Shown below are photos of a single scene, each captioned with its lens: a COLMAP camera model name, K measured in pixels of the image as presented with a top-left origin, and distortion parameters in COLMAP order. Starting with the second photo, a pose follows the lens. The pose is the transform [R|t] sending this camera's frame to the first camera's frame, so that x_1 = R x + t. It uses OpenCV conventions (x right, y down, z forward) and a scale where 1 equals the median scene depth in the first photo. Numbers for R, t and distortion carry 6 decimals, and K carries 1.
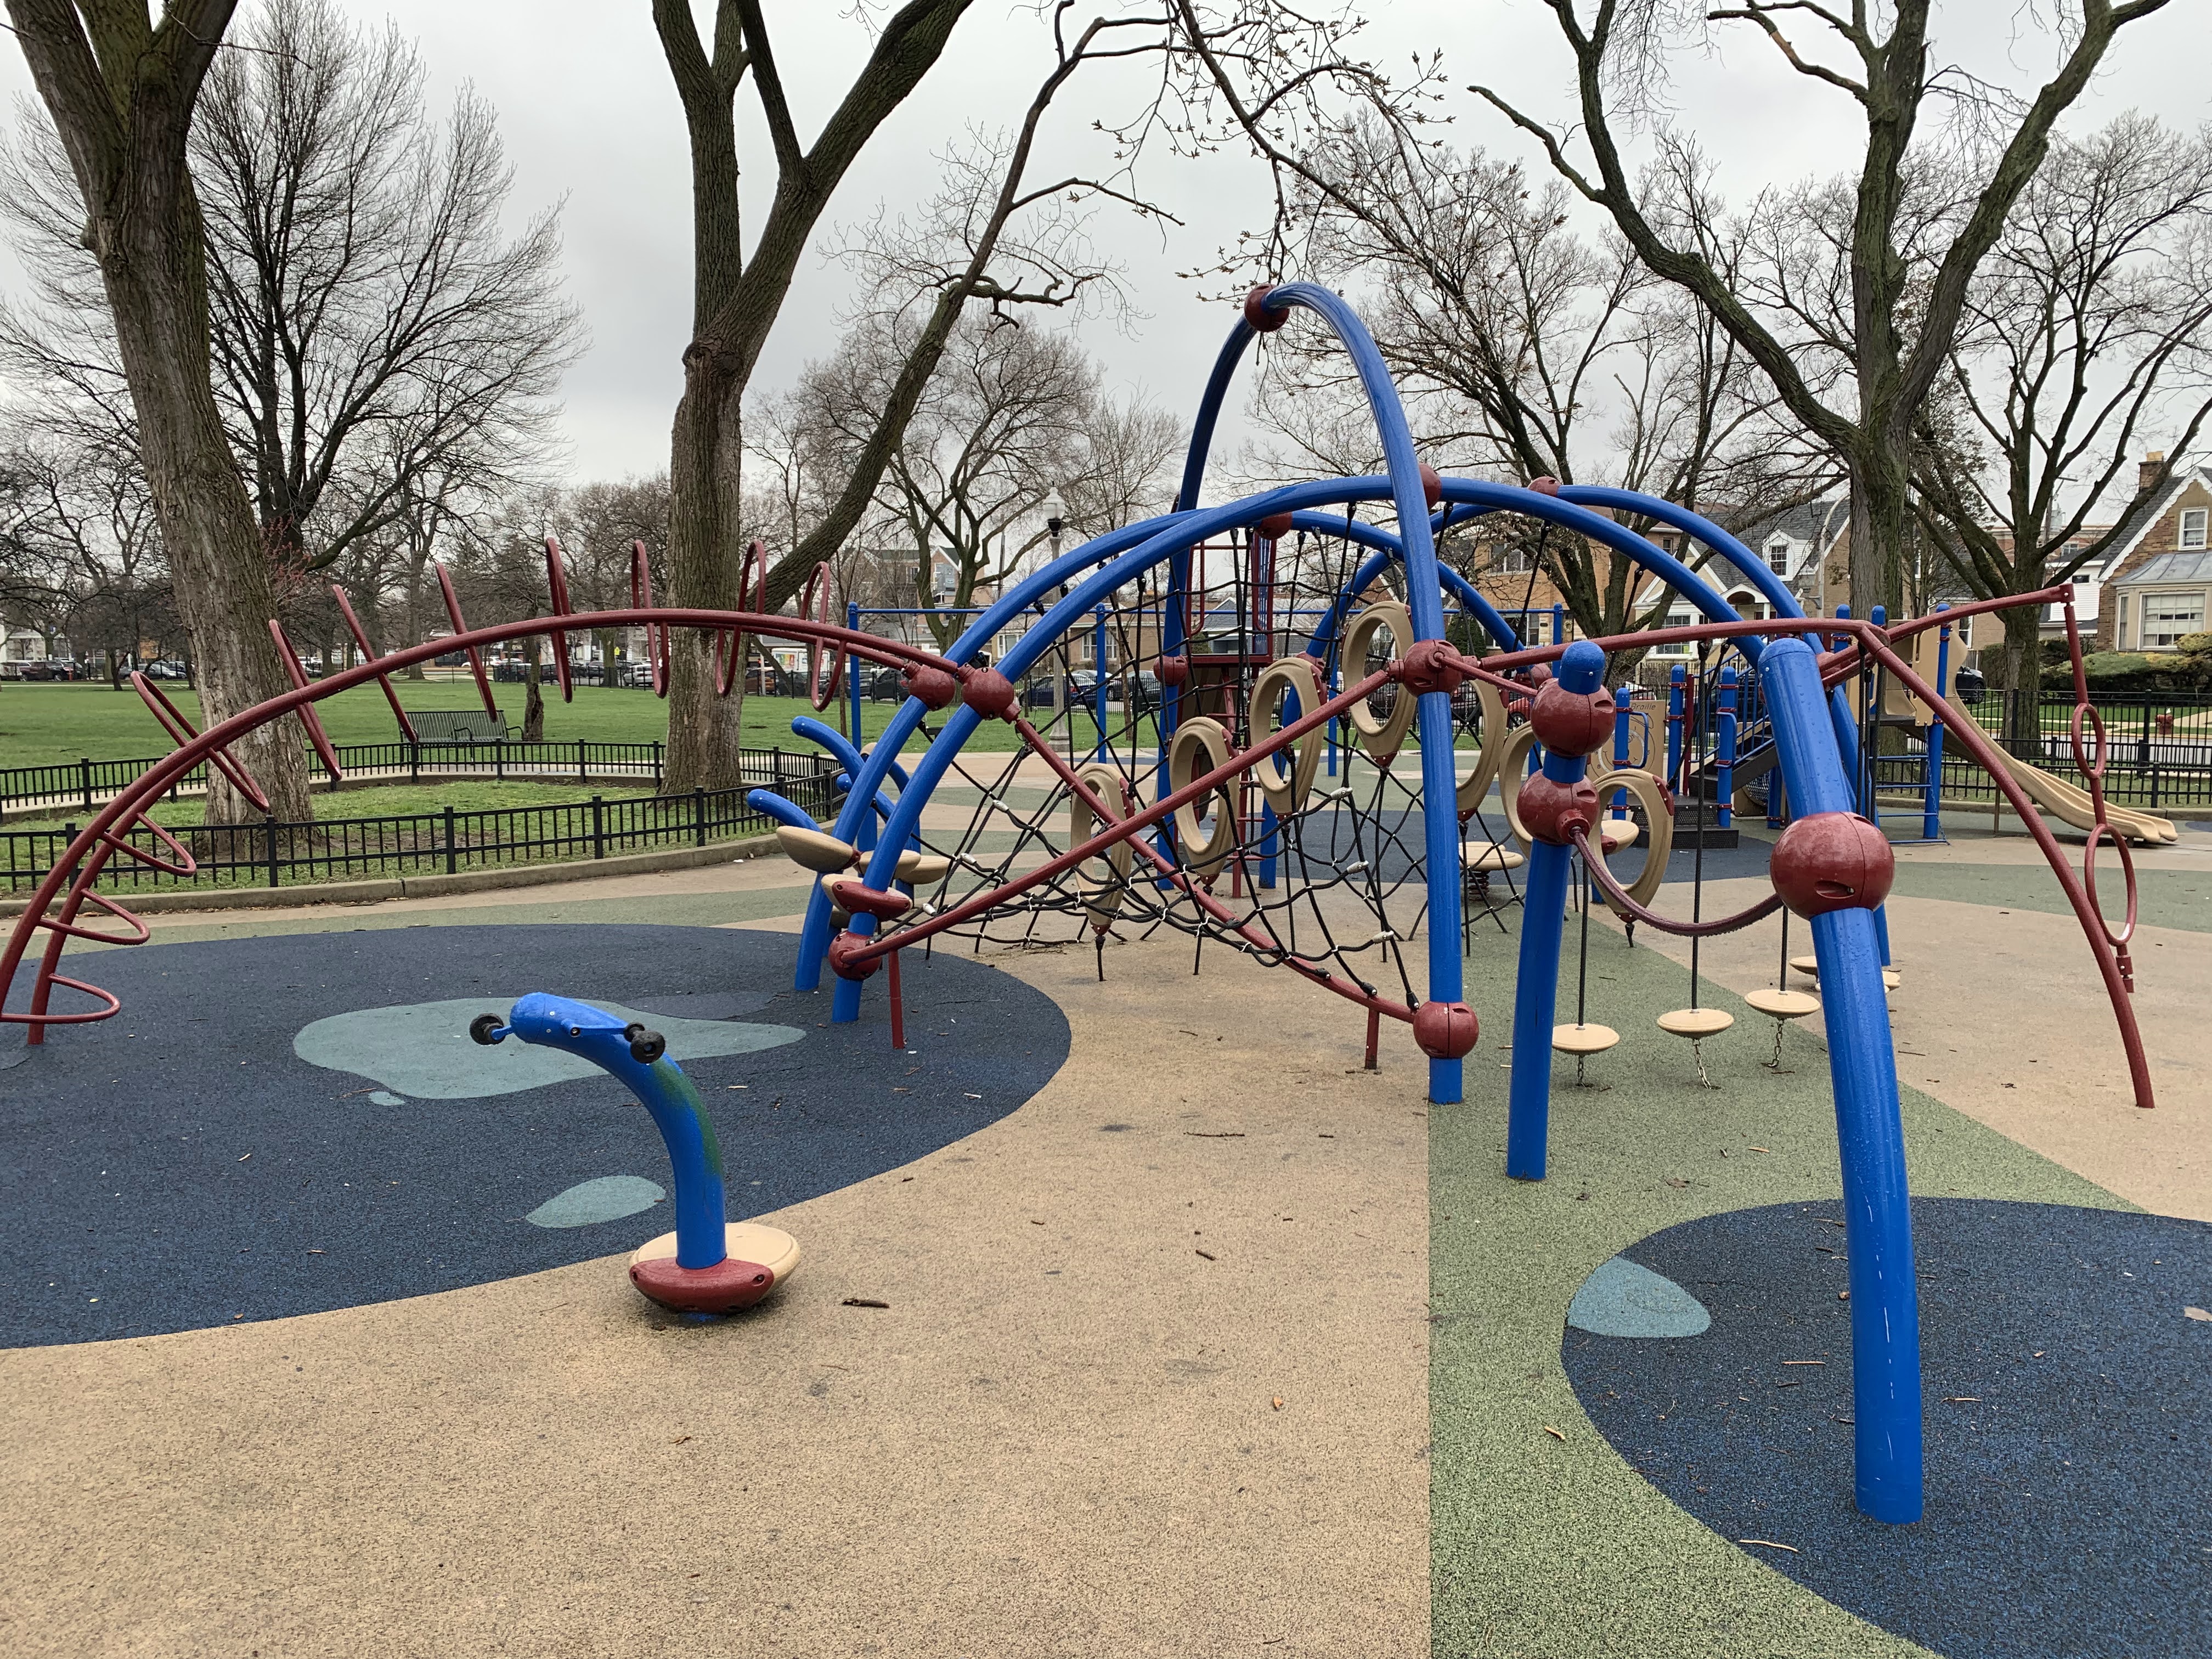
lens RADIAL K [[1720.8, 0, 1105.8], [0, 1720.8, 826.7], [0, 0, 1]] dist [-0.000134, 0.002470]
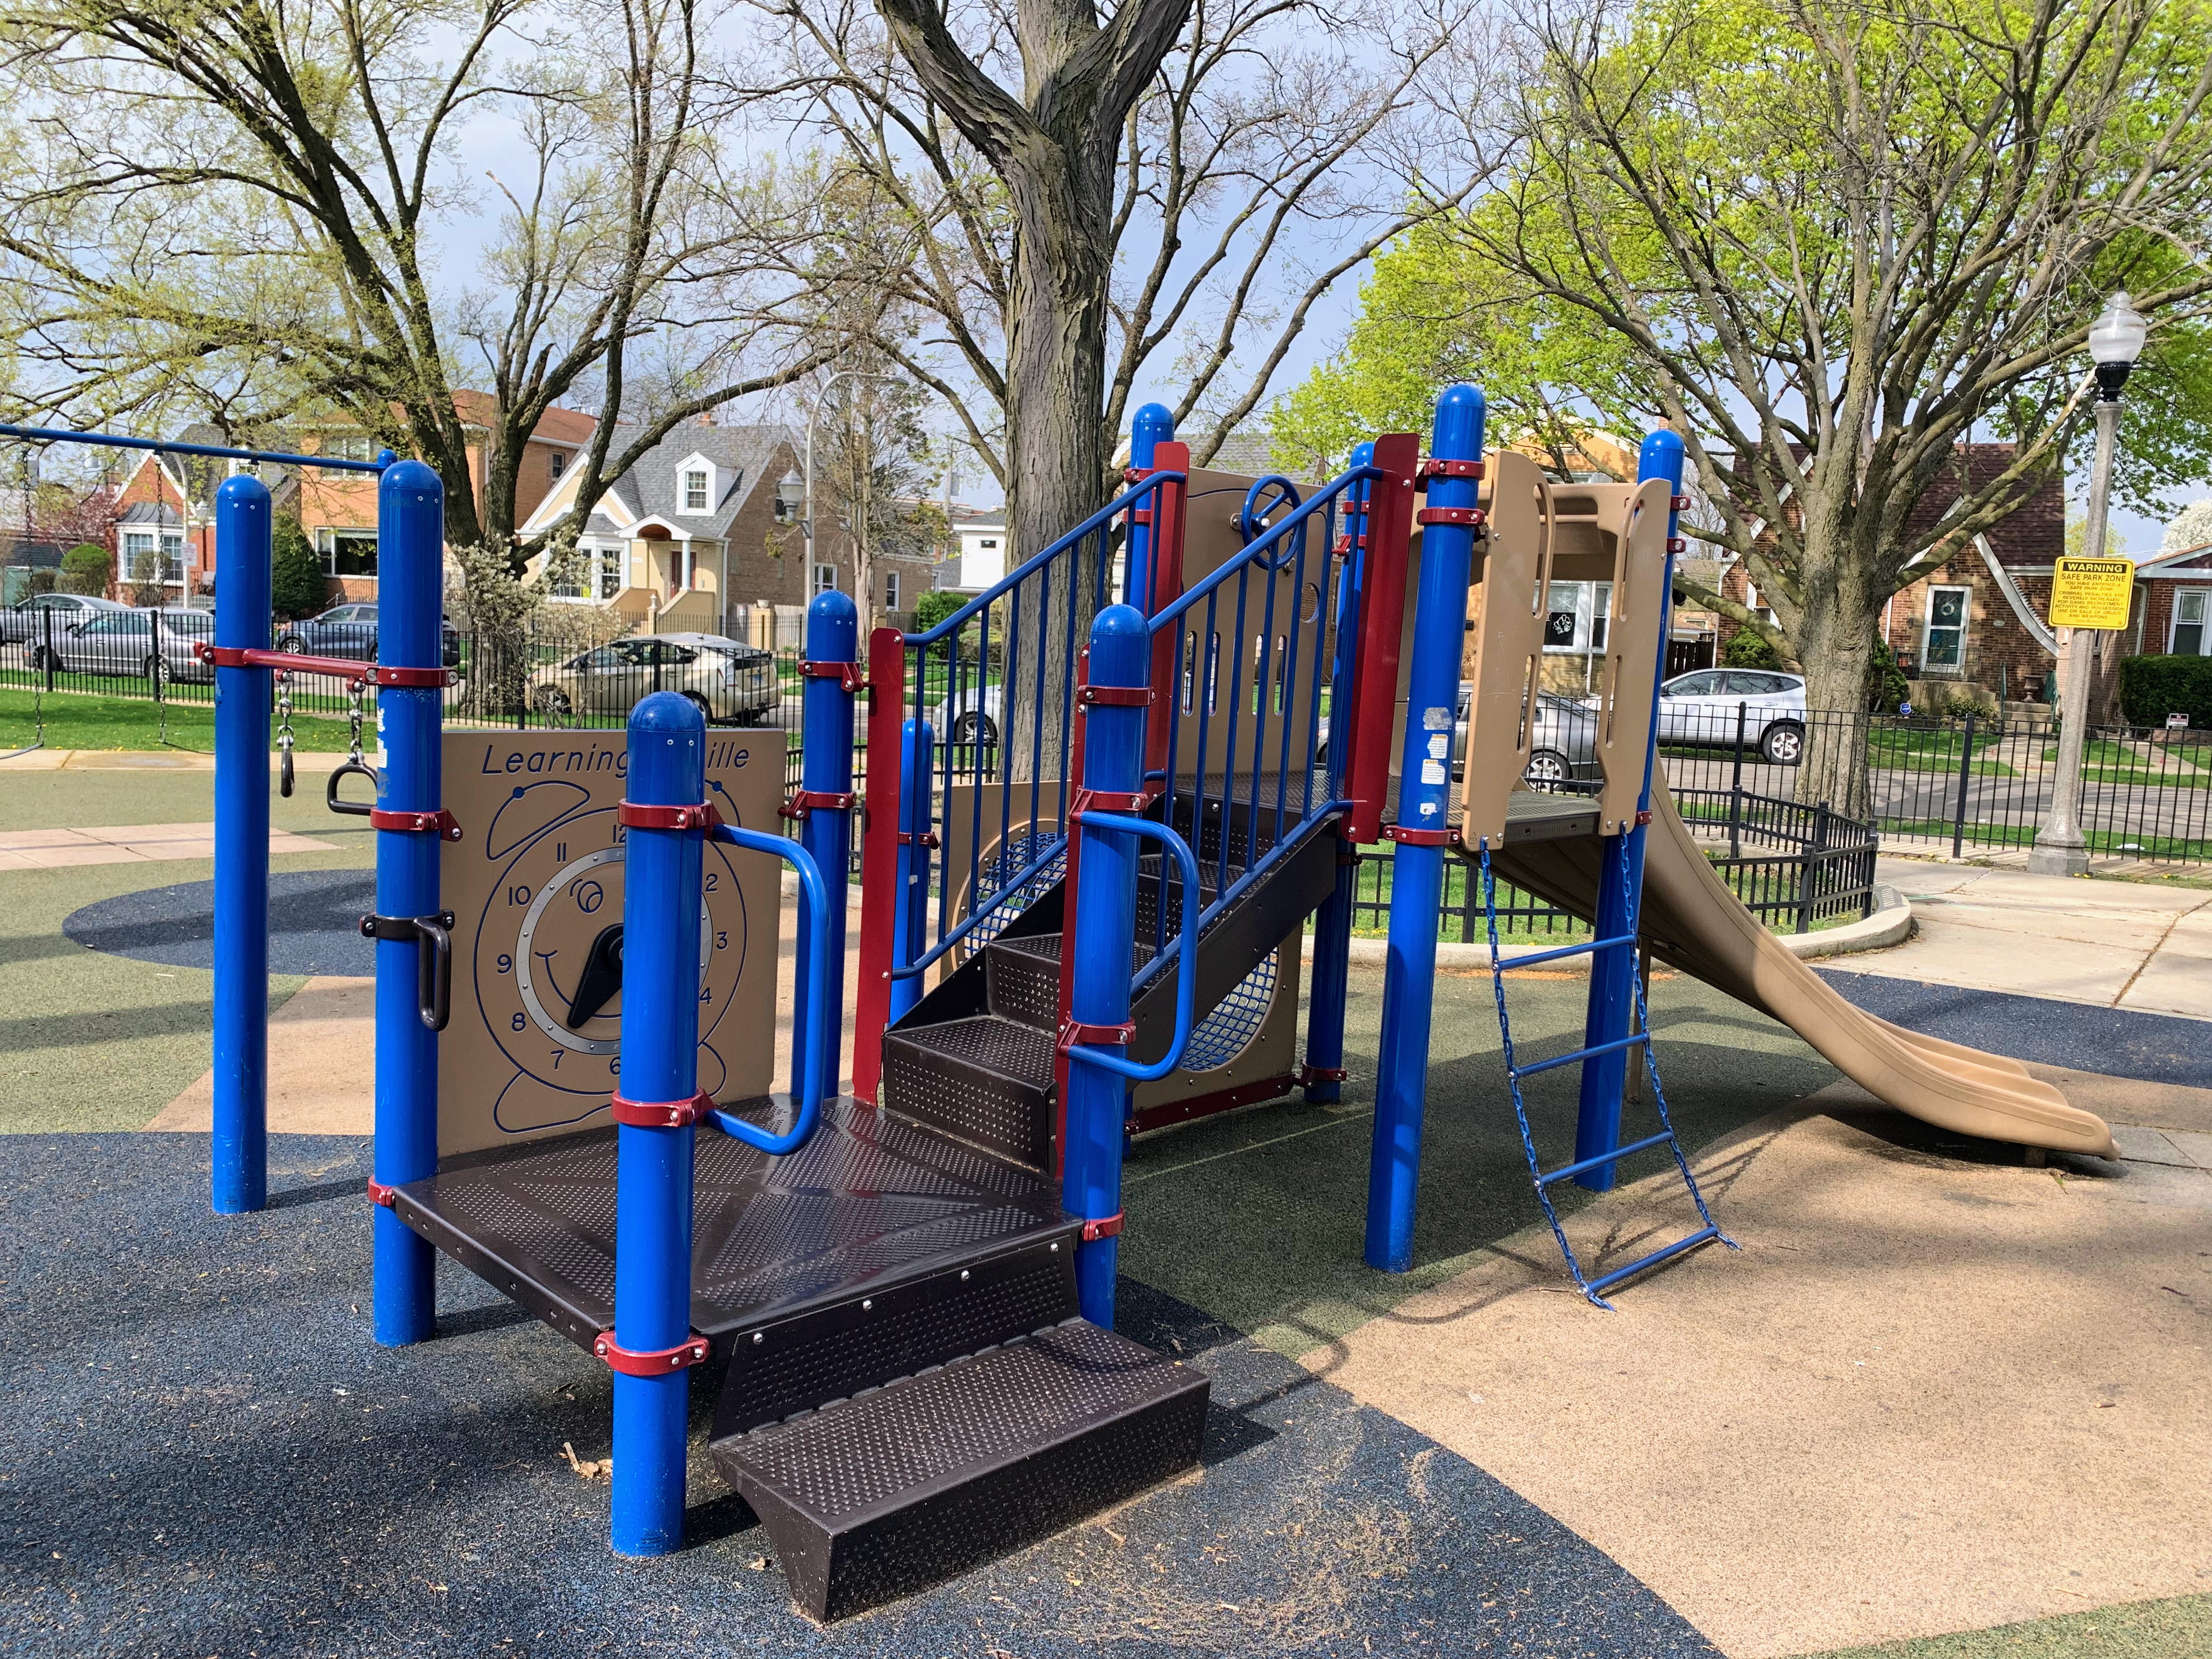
lens RADIAL K [[1720.8, 0, 1101.0], [0, 1720.8, 817.7], [0, 0, 1]] dist [-0.000134, 0.002470]
pose [[0.807621, -0.020816, 0.589334, 0.098056], [0.007027, 0.999646, 0.025679, -0.030404], [-0.589660, -0.016598, 0.807481, 0.354446]]
